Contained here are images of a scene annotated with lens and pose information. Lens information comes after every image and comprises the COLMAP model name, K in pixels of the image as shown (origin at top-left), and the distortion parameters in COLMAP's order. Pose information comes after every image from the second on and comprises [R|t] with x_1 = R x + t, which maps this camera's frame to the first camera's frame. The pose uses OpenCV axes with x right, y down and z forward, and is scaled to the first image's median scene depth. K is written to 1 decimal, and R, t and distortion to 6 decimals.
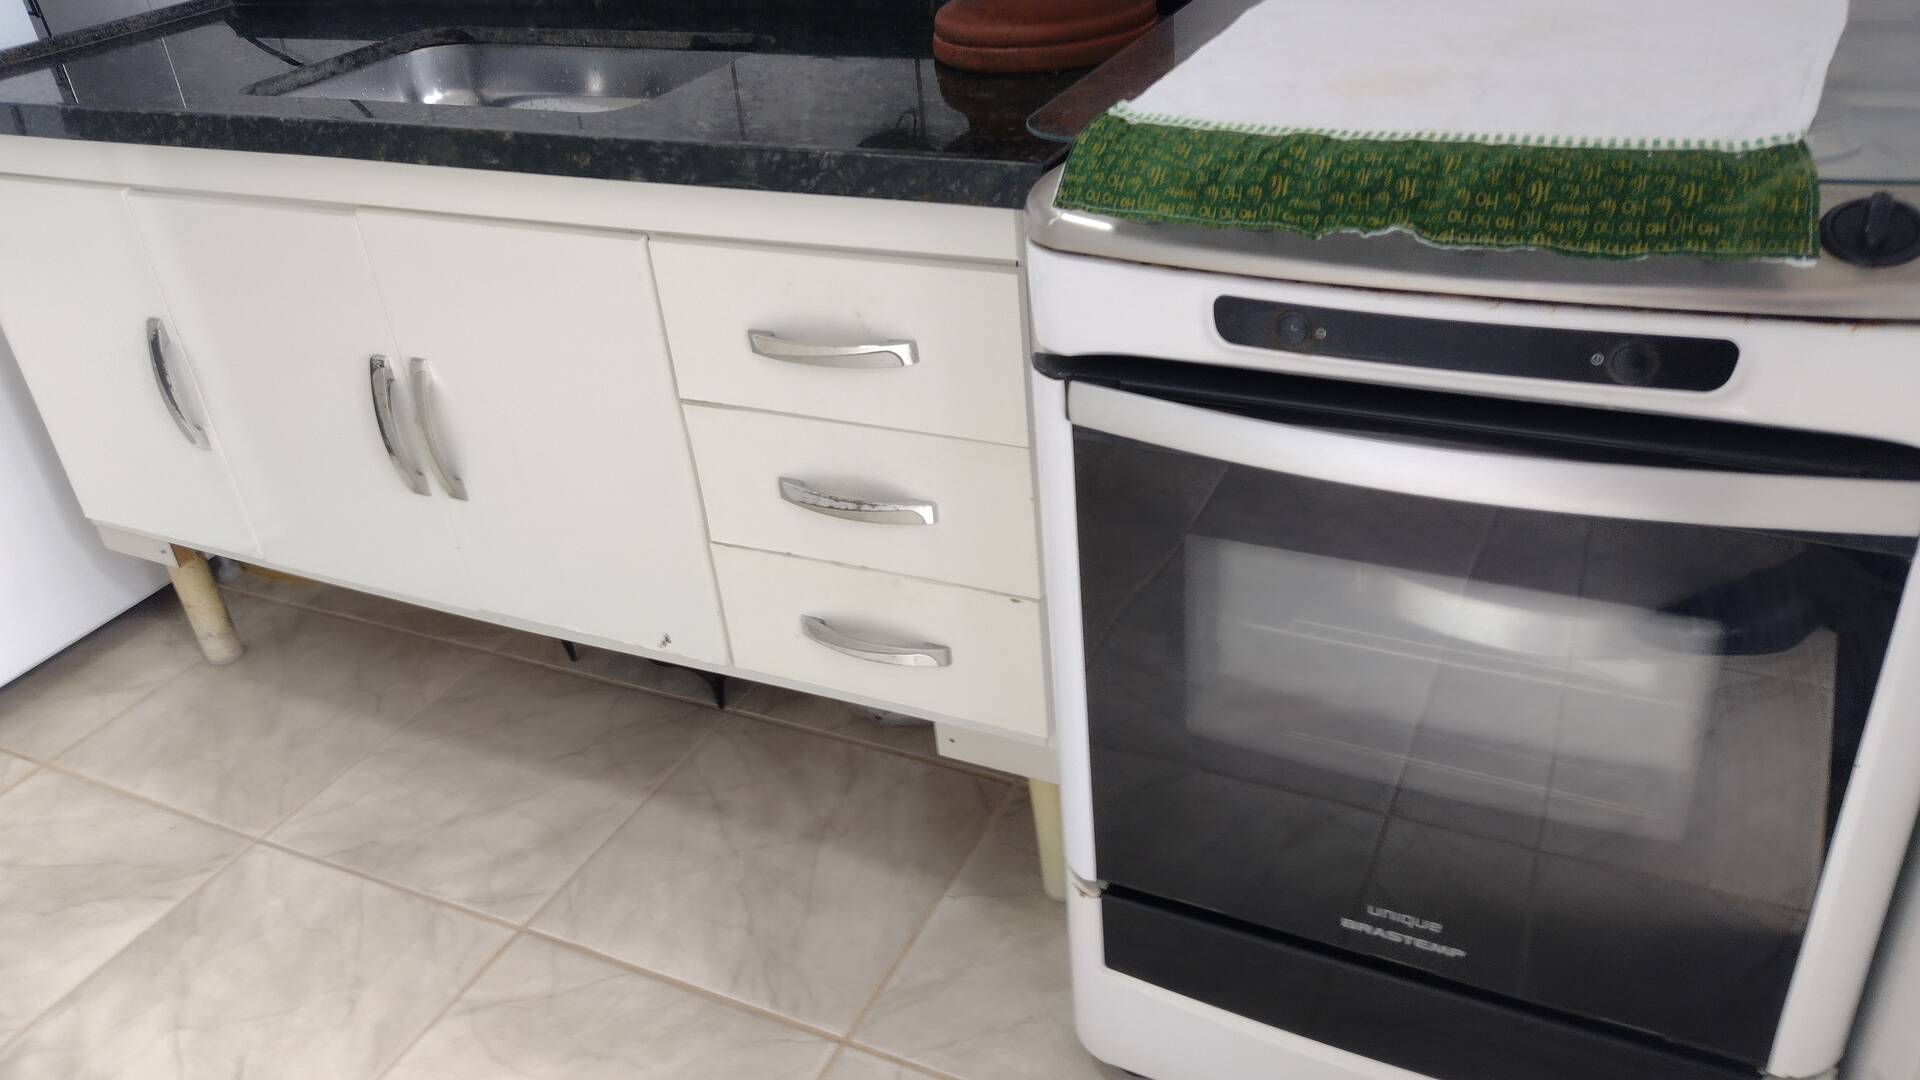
lens RADIAL K [[1482.6, 0, 958.3], [0, 1482.6, 506.3], [0, 0, 1]] dist [0.126624, -0.247079]
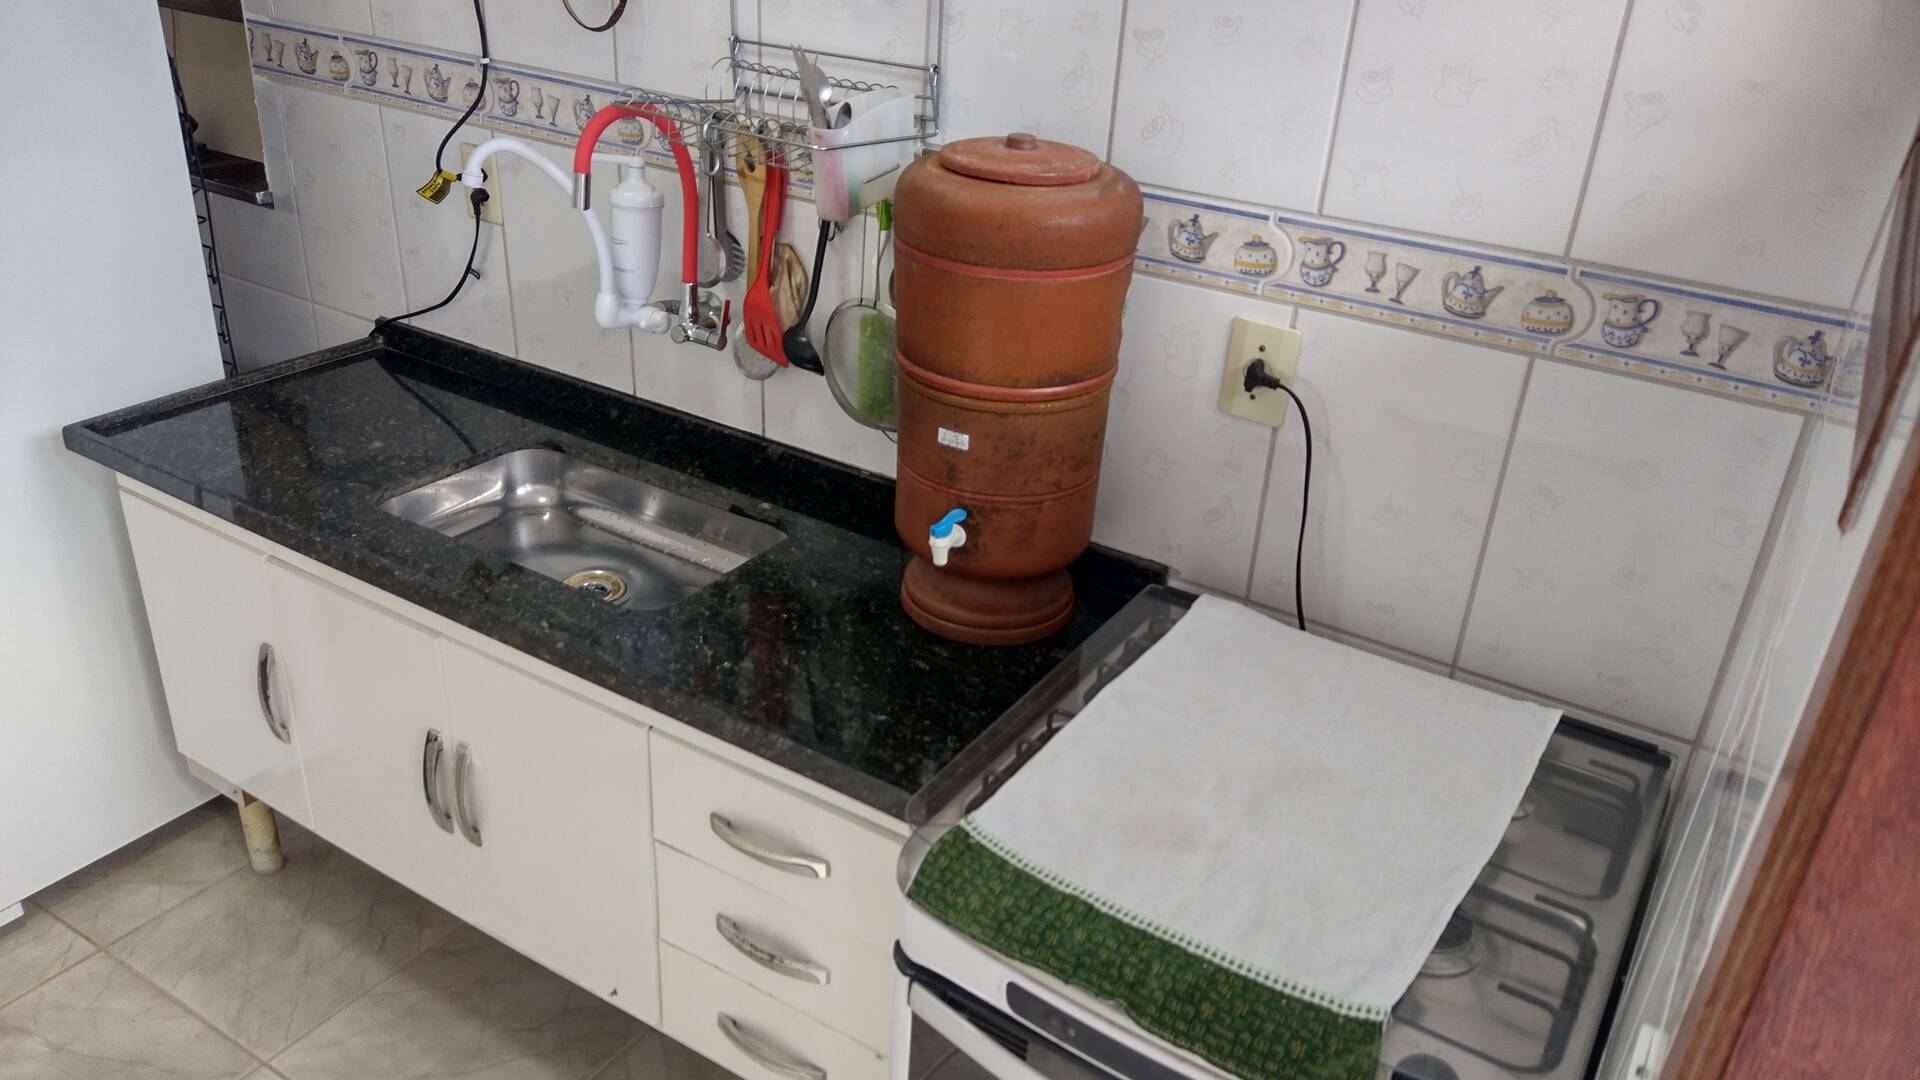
lens RADIAL K [[1427.7, 0, 960.0], [0, 1427.7, 540.0], [0, 0, 1]] dist [0.101893, -0.171057]
pose [[0.984483, 0.173629, -0.025411, 0.051960], [-0.174826, 0.982964, -0.056717, -0.265698], [0.015131, 0.060280, 0.998067, -0.215027]]
